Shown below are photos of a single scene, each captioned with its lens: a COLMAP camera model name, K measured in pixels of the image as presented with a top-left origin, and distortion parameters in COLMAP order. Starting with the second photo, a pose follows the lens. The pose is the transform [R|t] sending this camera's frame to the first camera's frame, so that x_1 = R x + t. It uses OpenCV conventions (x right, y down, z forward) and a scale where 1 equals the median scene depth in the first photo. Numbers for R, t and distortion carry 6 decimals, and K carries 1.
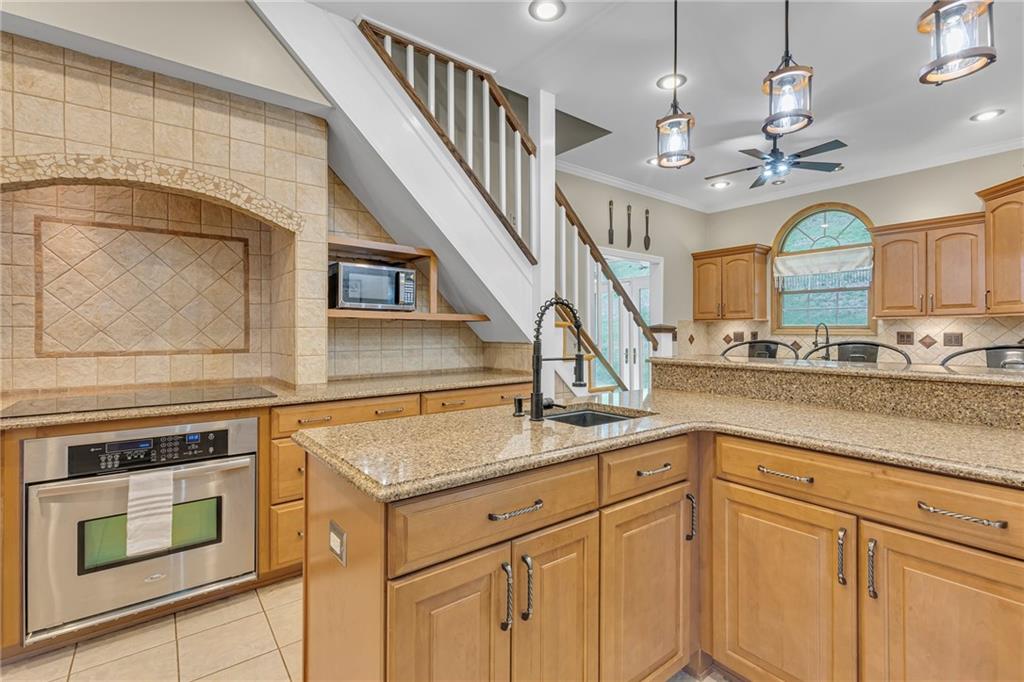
lens RADIAL K [[465.4, 0, 516.9], [0, 465.4, 332.5], [0, 0, 1]] dist [0.004522, -0.001026]
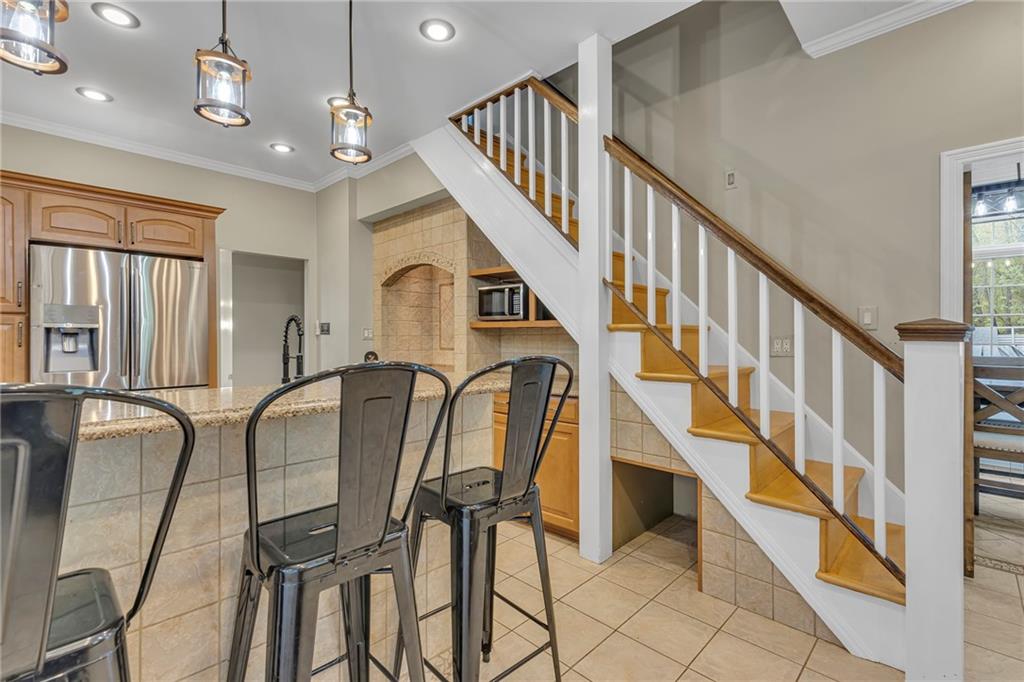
lens RADIAL K [[459.9, 0, 514.4], [0, 459.9, 335.7], [0, 0, 1]] dist [0.006879, -0.000336]
pose [[0.143654, -0.004604, -0.989617, 0.988132], [-0.000302, 0.999989, -0.004696, -0.001662], [0.989628, 0.000973, 0.143651, 0.908291]]
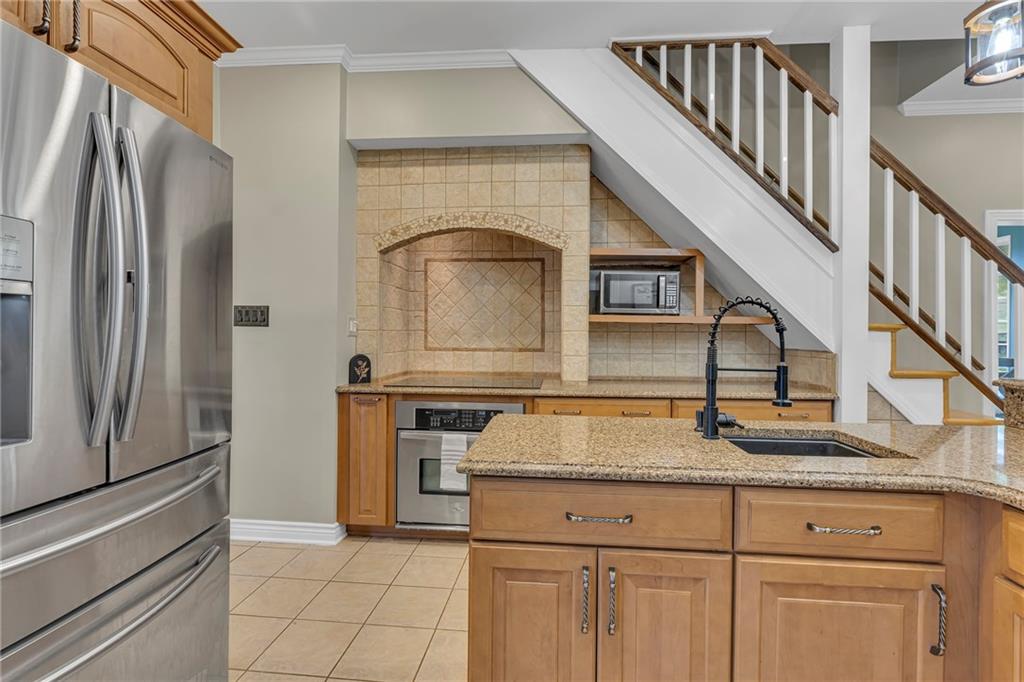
lens RADIAL K [[468.2, 0, 517.3], [0, 468.2, 336.0], [0, 0, 1]] dist [0.000679, -0.000407]
pose [[0.731399, 0.008291, -0.681900, 0.222670], [-0.008552, 0.999959, 0.002986, -0.001334], [0.681896, 0.003648, 0.731440, 0.064827]]
